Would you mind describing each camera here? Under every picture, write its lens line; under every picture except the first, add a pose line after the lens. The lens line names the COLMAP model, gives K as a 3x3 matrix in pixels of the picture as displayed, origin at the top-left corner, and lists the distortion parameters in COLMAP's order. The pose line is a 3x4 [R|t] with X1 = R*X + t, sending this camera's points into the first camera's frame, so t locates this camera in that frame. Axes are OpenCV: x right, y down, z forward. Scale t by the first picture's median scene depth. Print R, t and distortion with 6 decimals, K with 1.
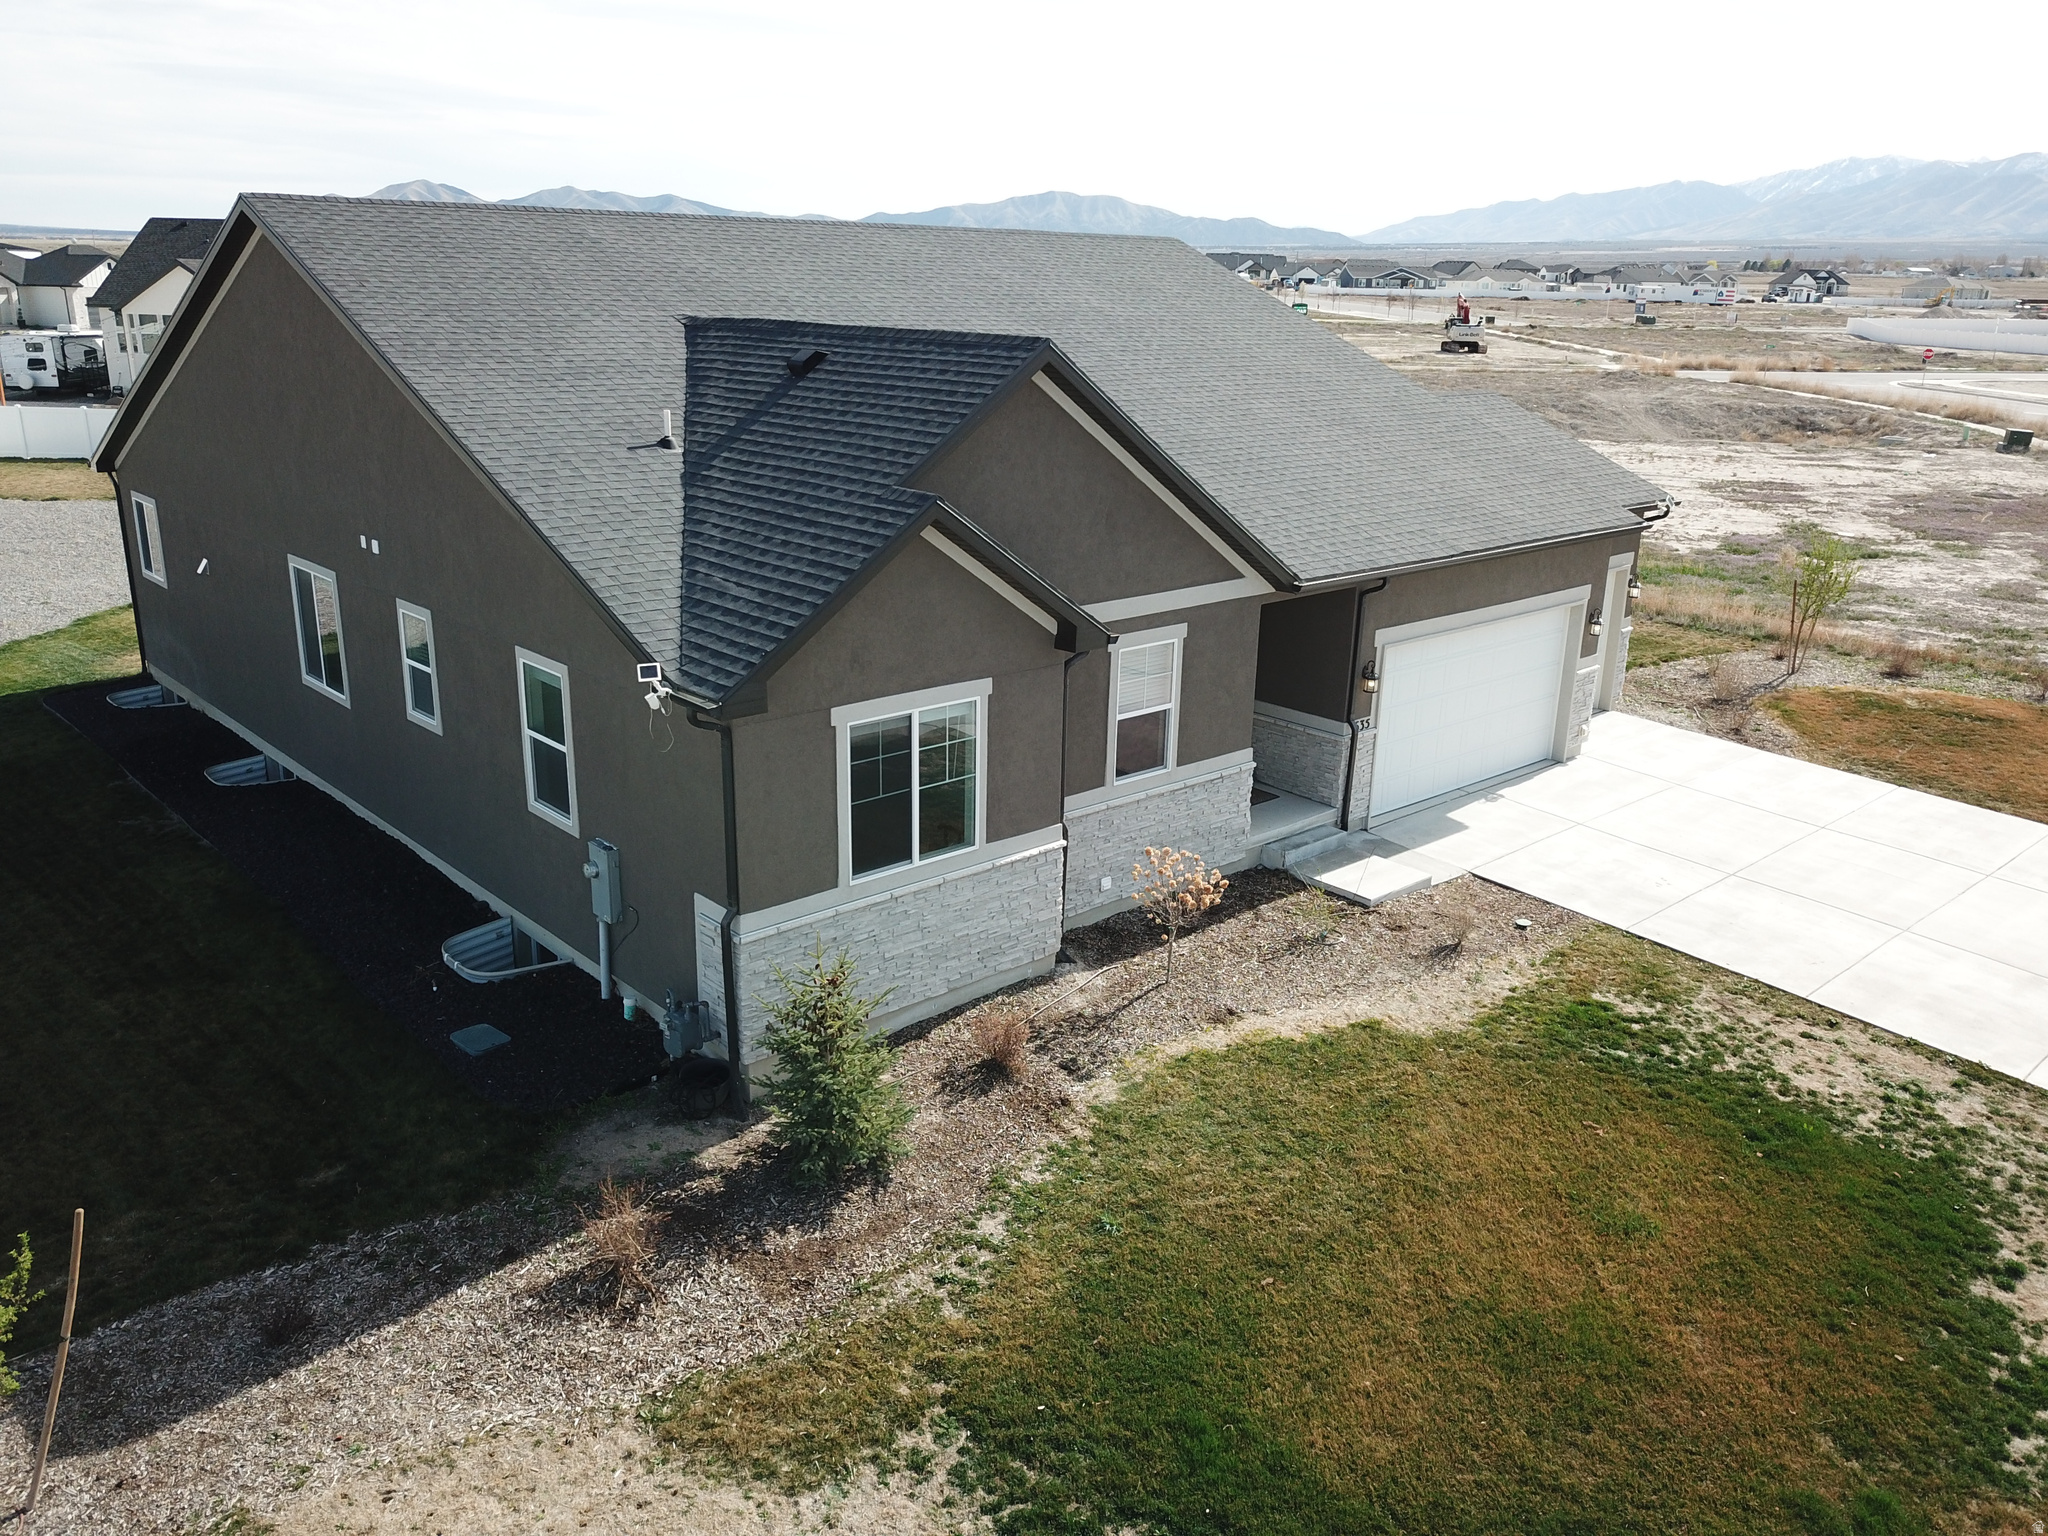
lens RADIAL K [[1566.1, 0, 1010.6], [0, 1566.1, 761.8], [0, 0, 1]] dist [0.008000, -0.005752]
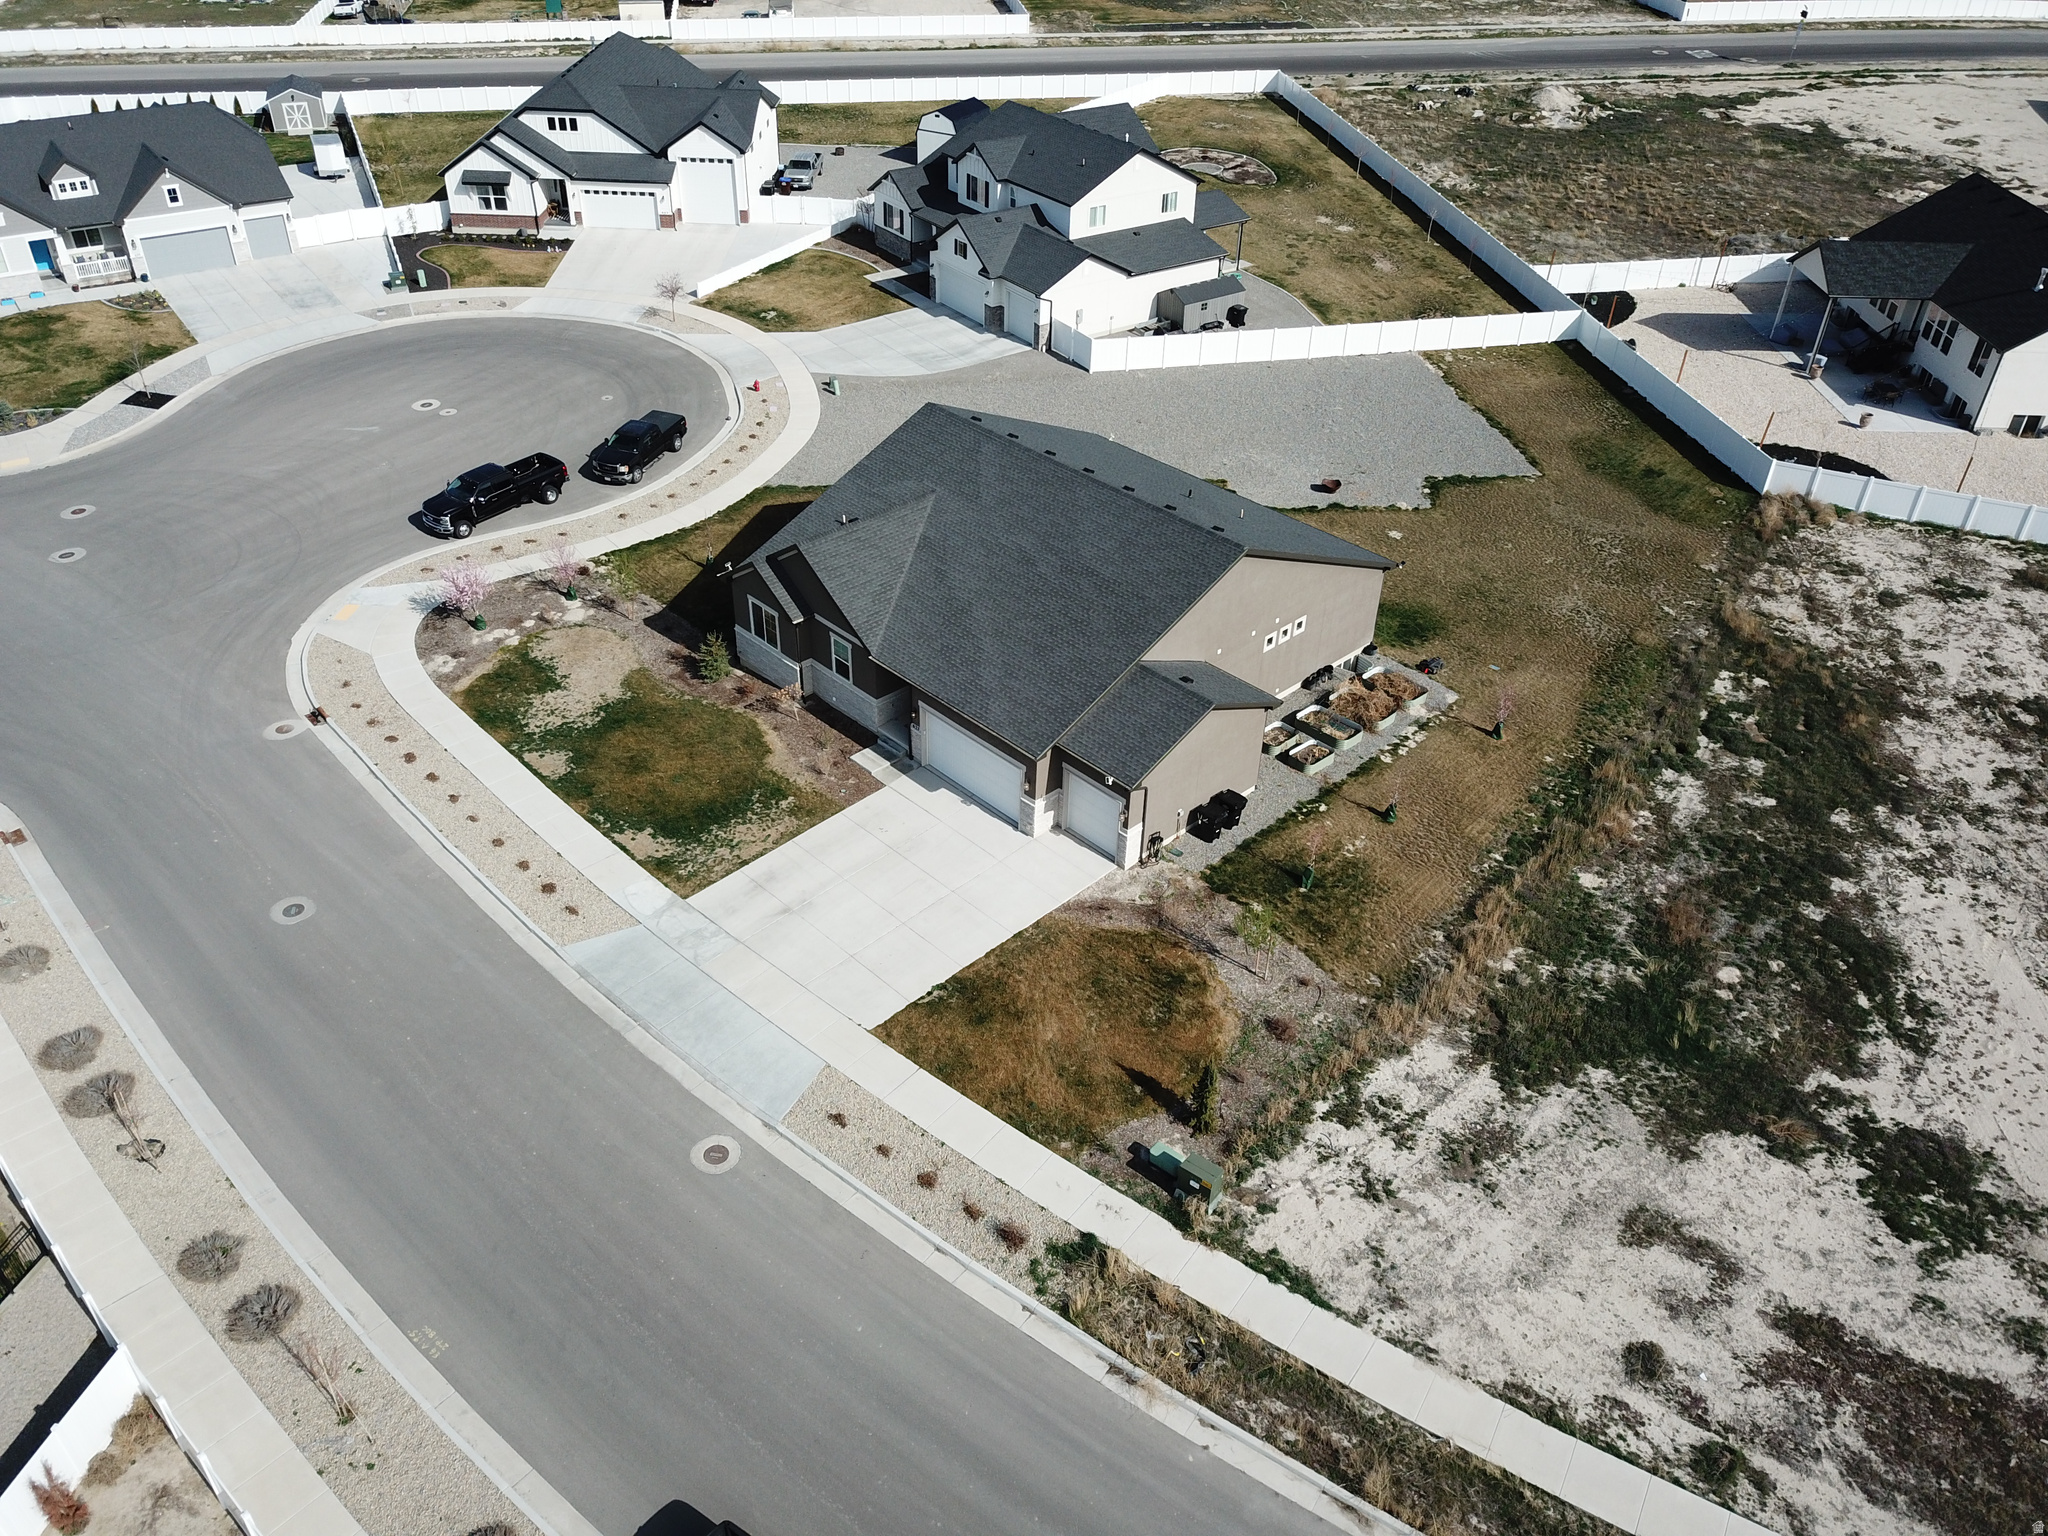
lens RADIAL K [[1566.1, 0, 1013.7], [0, 1566.1, 751.2], [0, 0, 1]] dist [0.008000, -0.005752]
pose [[0.038990, 0.557601, -0.829193, 2.924768], [-0.318604, 0.793449, 0.518584, -1.694071], [0.947086, 0.243965, 0.208591, 0.719193]]
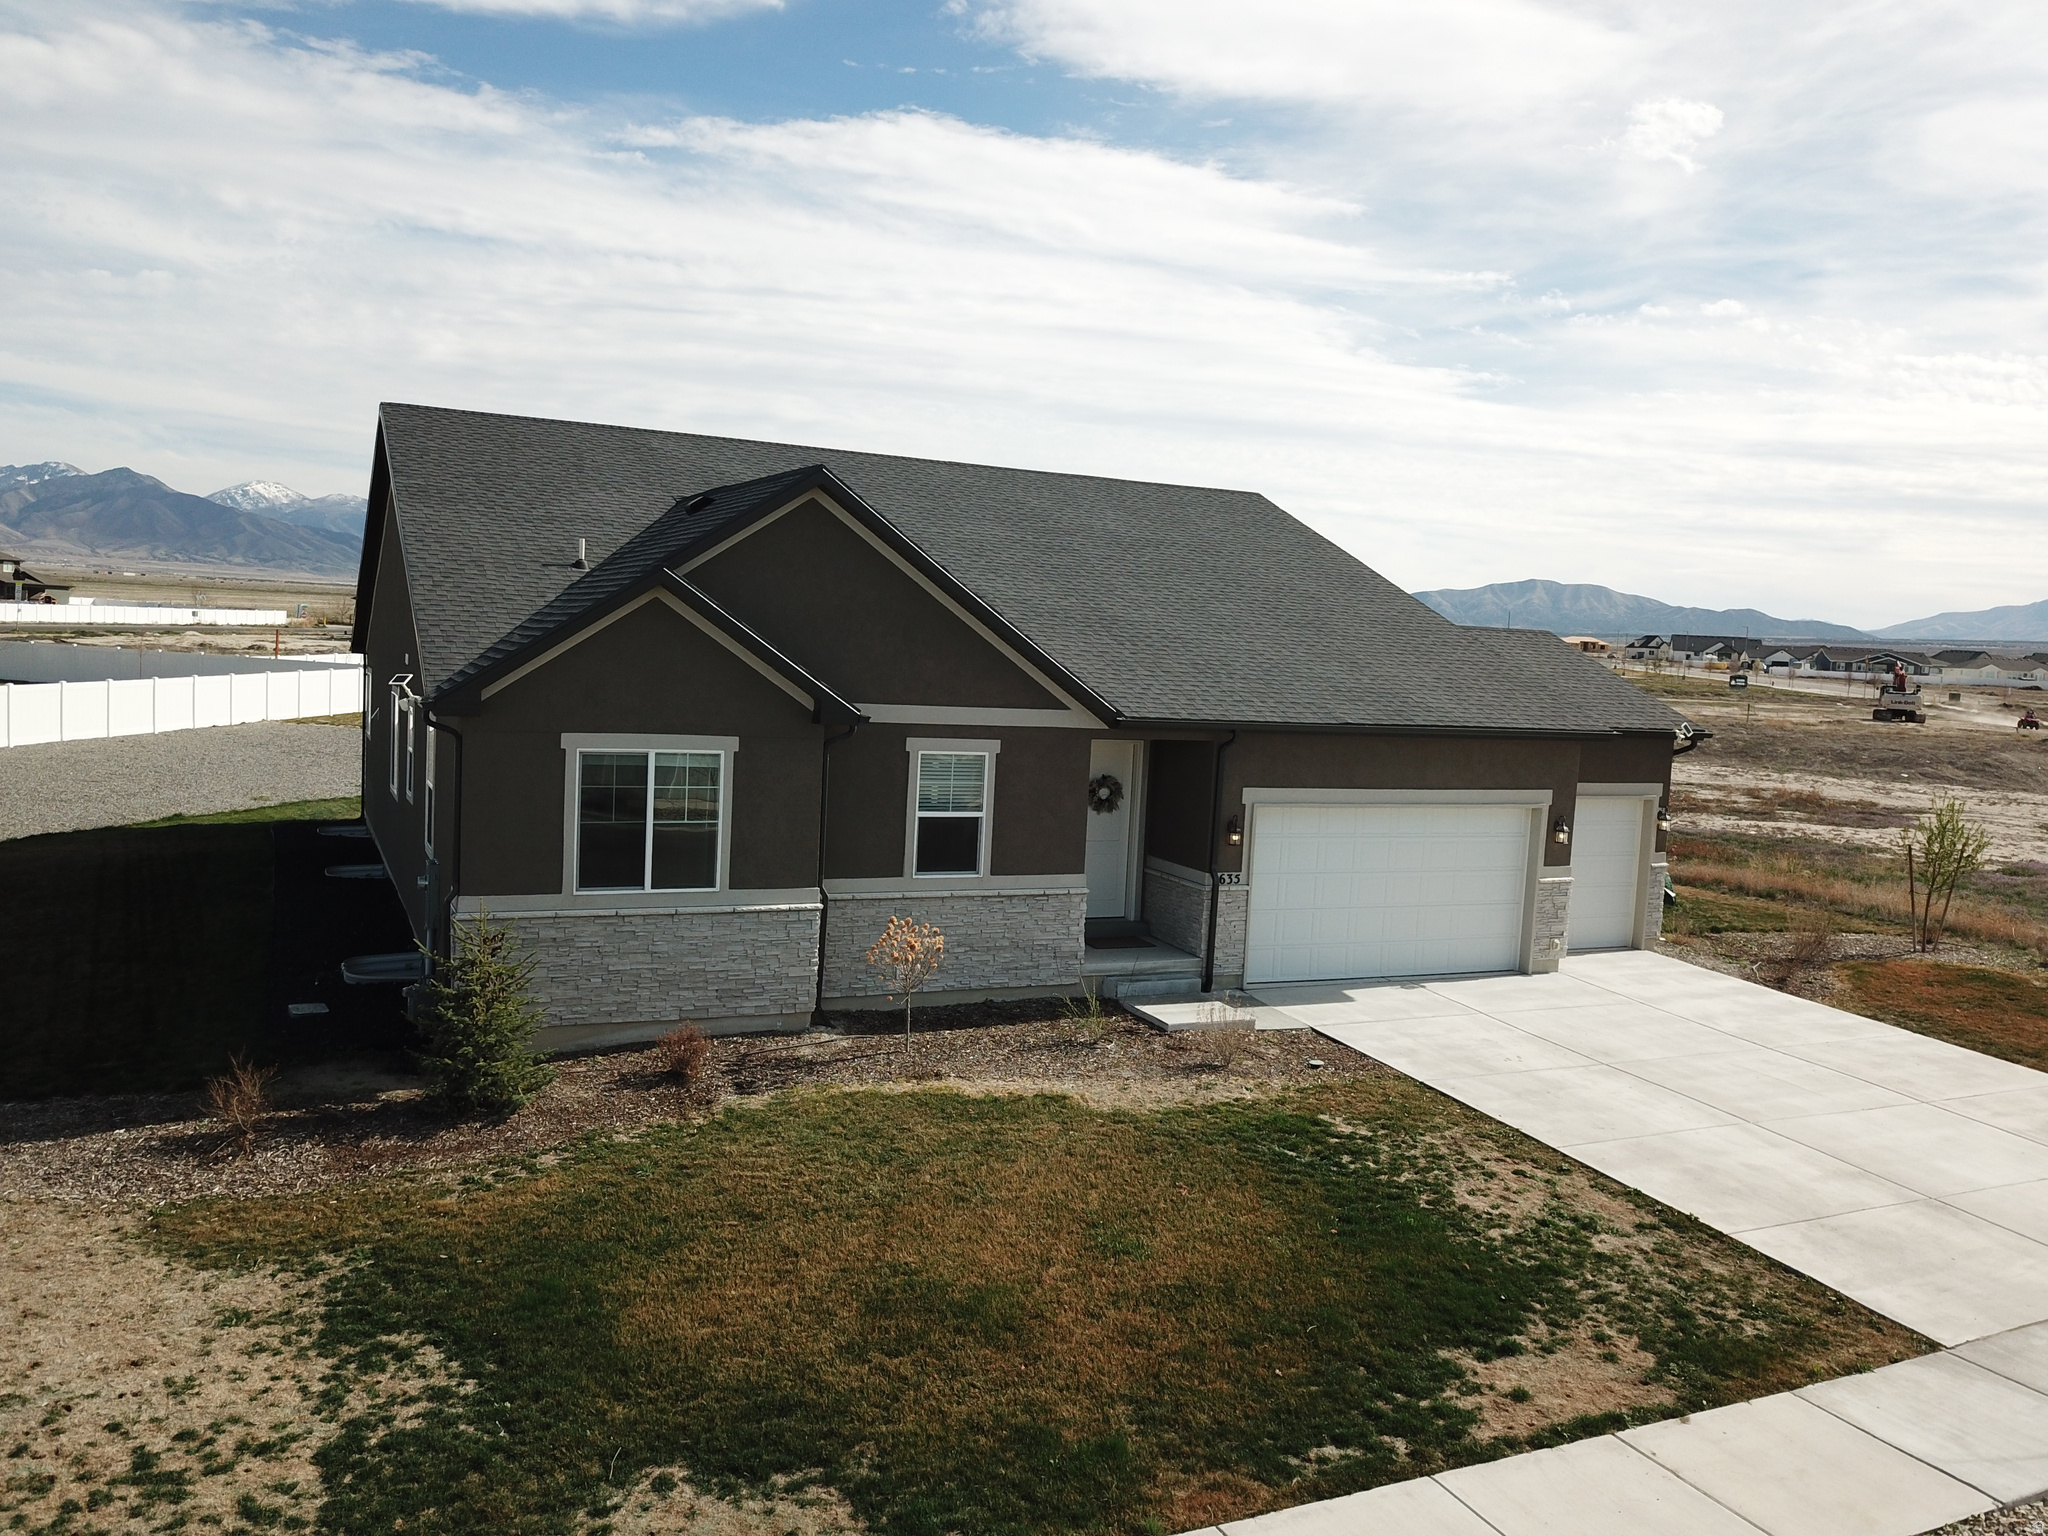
lens RADIAL K [[1566.1, 0, 1012.7], [0, 1566.1, 767.5], [0, 0, 1]] dist [0.008000, -0.005752]
pose [[0.957096, 0.053986, -0.284699, 0.443285], [-0.116436, 0.971336, -0.207242, 0.158749], [0.265350, 0.231500, 0.935947, -0.019225]]
